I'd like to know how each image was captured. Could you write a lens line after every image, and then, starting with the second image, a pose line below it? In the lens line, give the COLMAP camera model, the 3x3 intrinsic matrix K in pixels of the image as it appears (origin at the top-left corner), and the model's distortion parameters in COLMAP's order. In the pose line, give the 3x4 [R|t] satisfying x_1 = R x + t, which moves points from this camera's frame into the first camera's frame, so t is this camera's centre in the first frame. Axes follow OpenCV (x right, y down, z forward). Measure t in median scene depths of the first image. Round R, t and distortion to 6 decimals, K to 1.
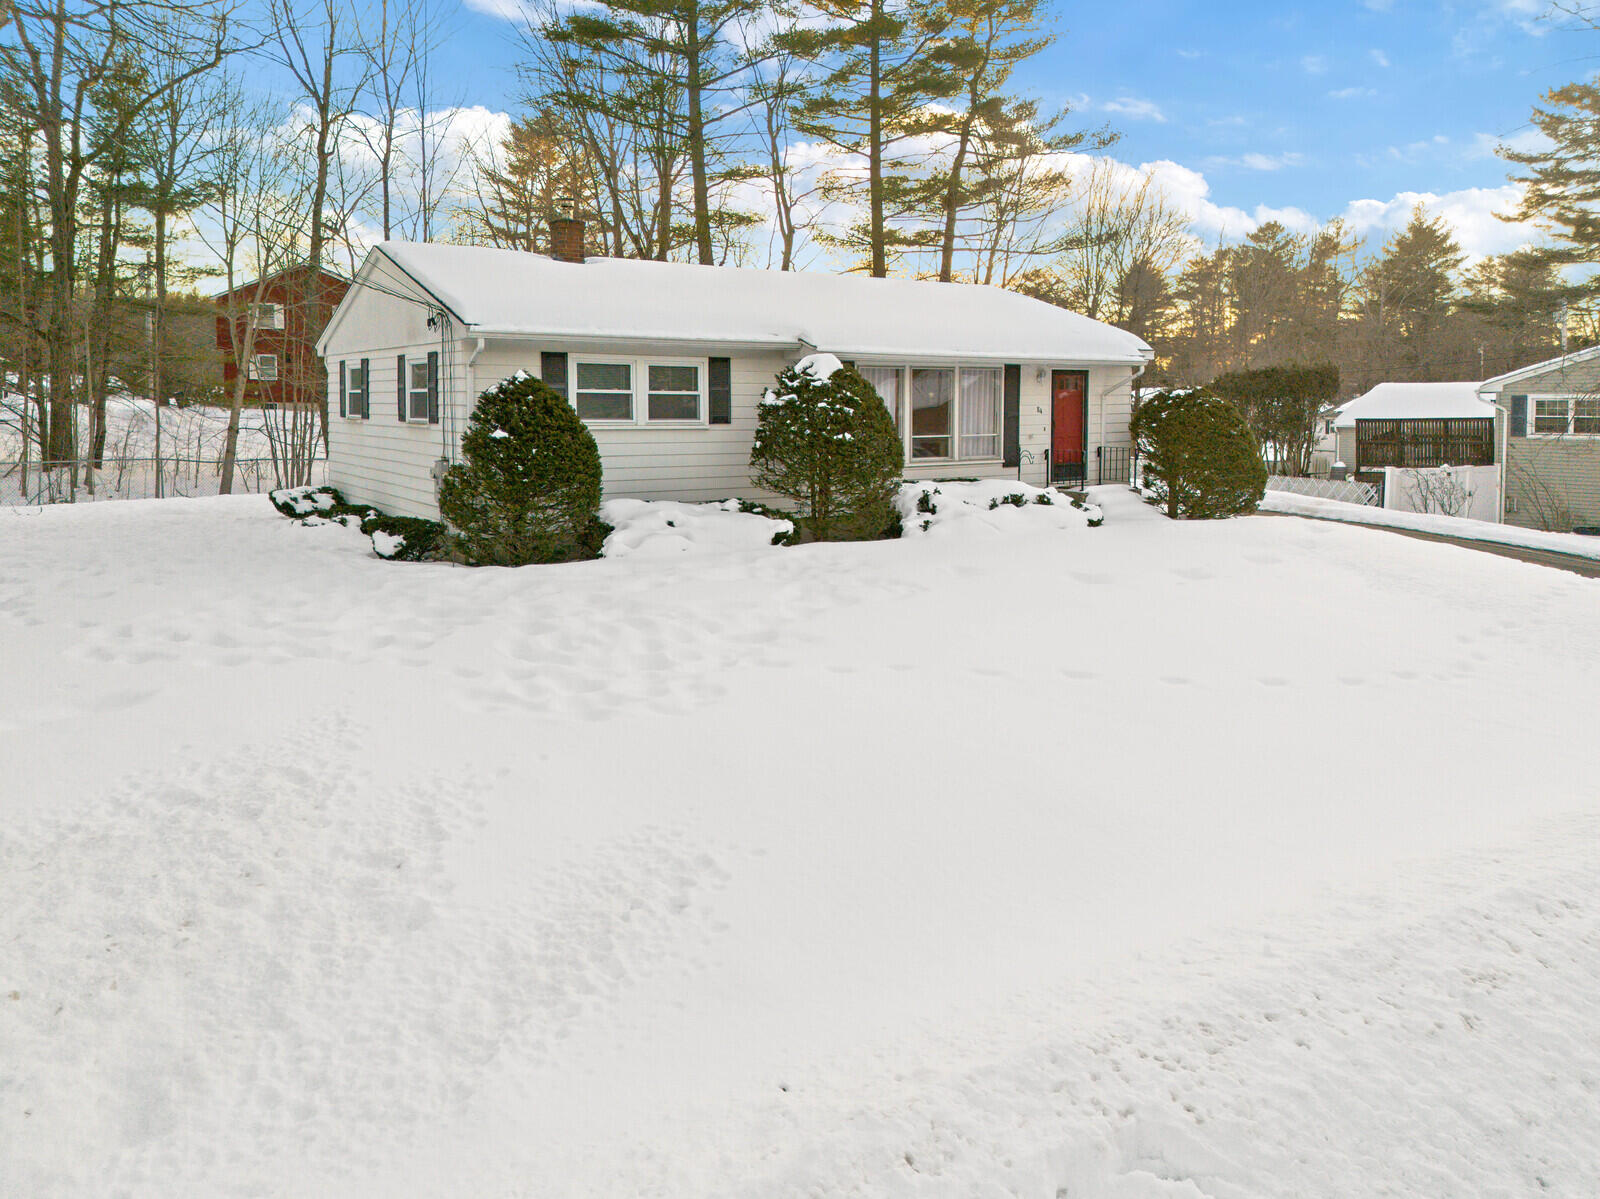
lens RADIAL K [[1167.5, 0, 806.4], [0, 1167.5, 490.0], [0, 0, 1]] dist [0.006500, 0.001185]
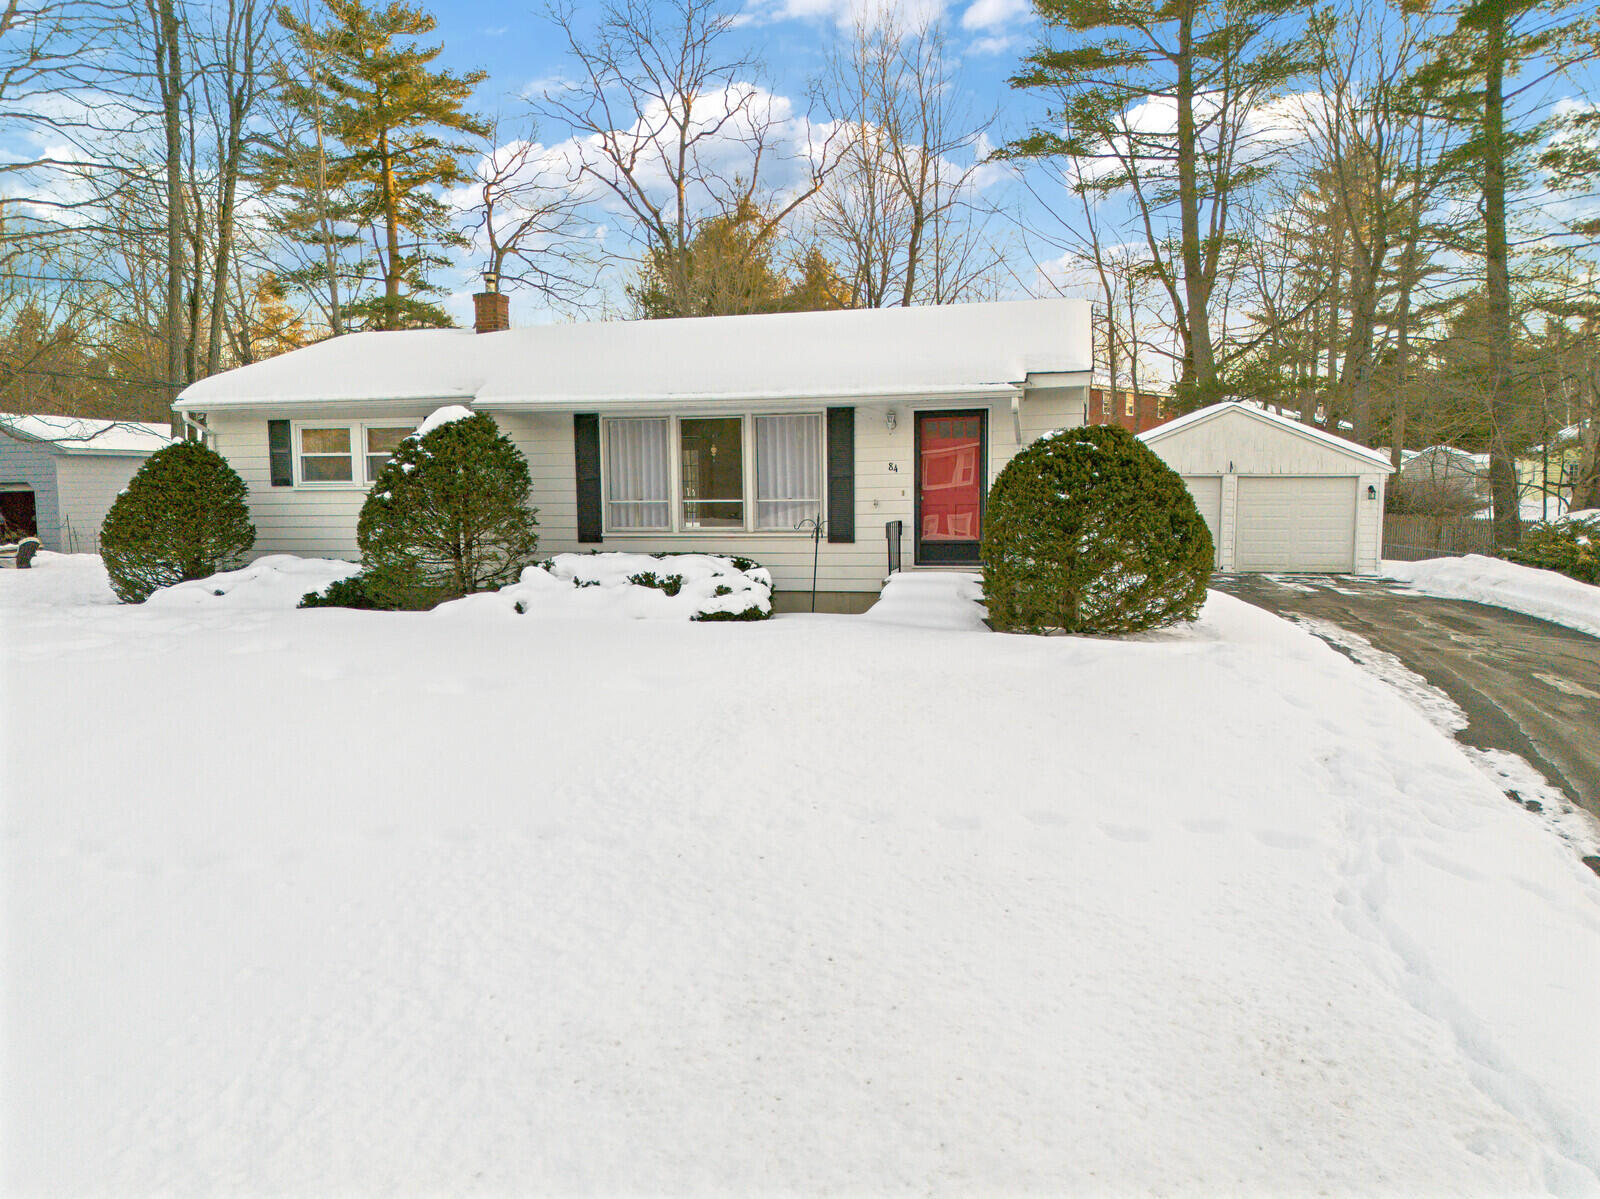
lens RADIAL K [[1126.1, 0, 805.4], [0, 1126.1, 590.0], [0, 0, 1]] dist [0.064850, -0.044842]
pose [[0.667162, 0.058749, -0.742593, 0.711622], [-0.045154, 0.998241, 0.038407, -0.016244], [0.743543, 0.007908, 0.668641, 0.500997]]
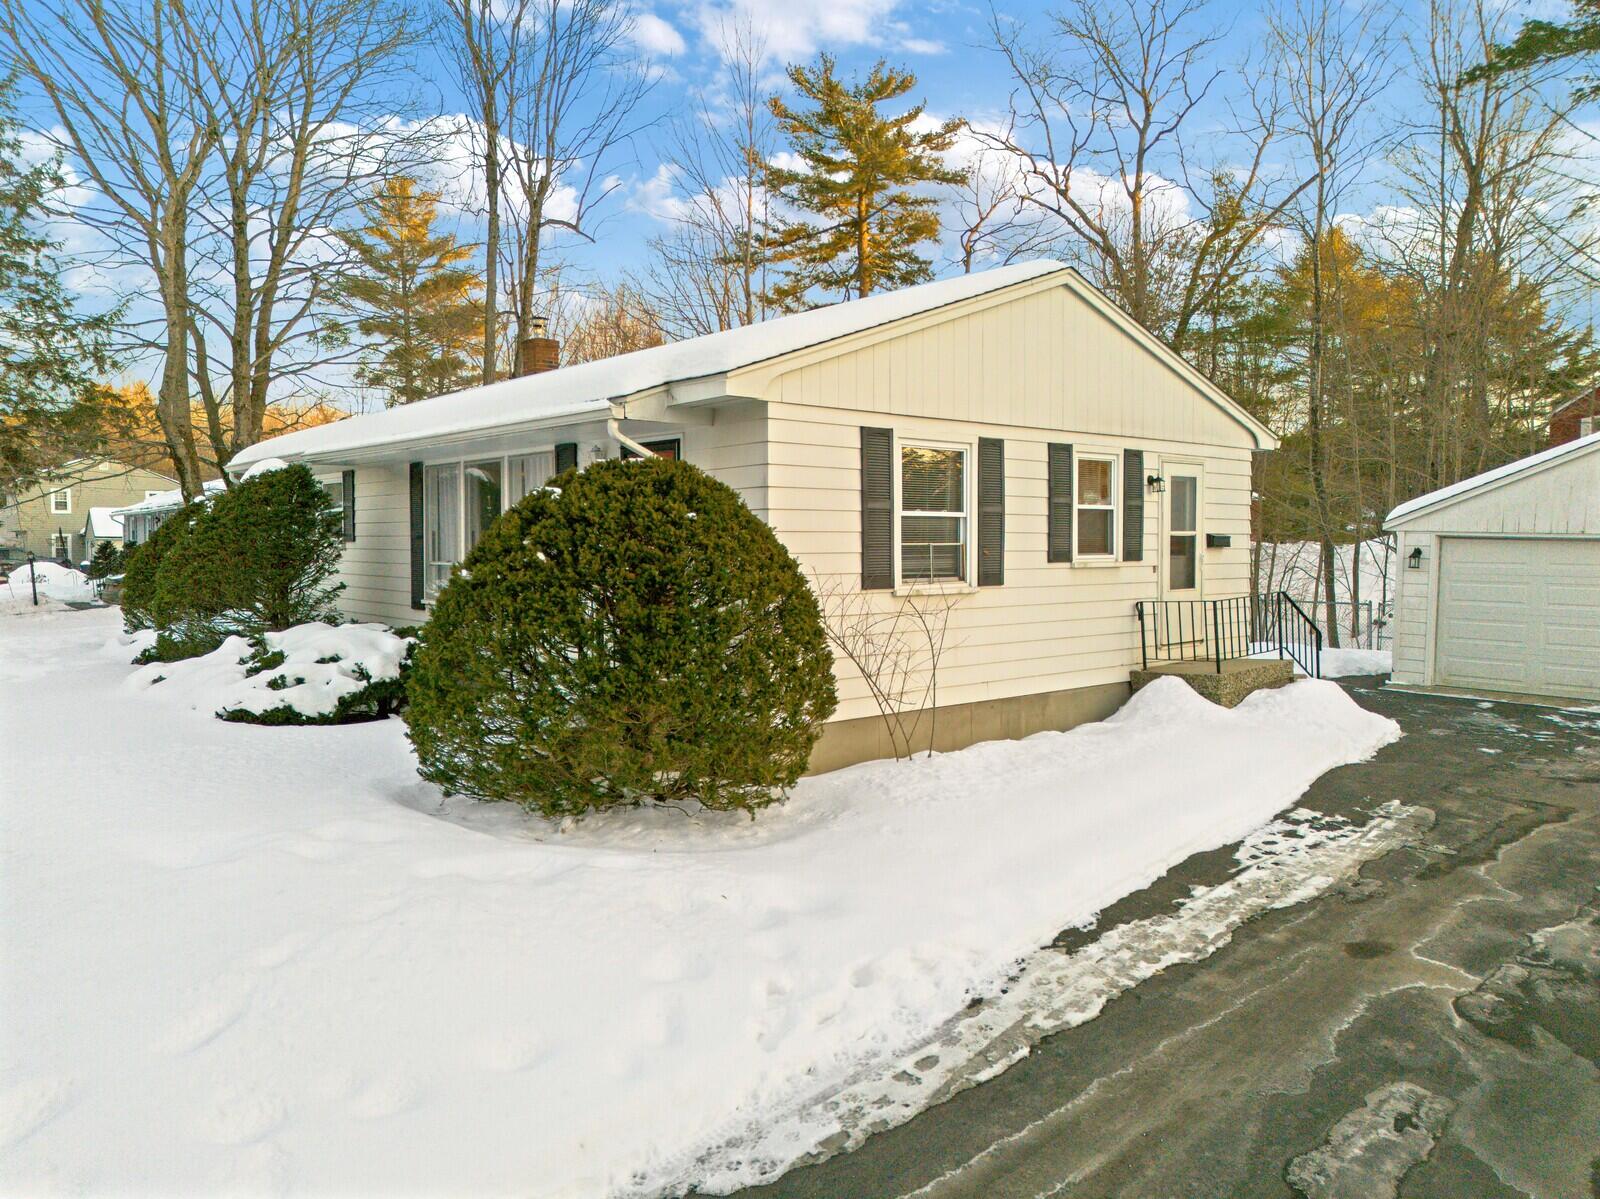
lens RADIAL K [[1126.1, 0, 805.4], [0, 1126.1, 590.0], [0, 0, 1]] dist [0.064850, -0.044842]
pose [[0.115726, 0.038692, -0.992527, 0.729733], [-0.076032, 0.996654, 0.029988, -0.062345], [0.990367, 0.071993, 0.118281, 1.059721]]
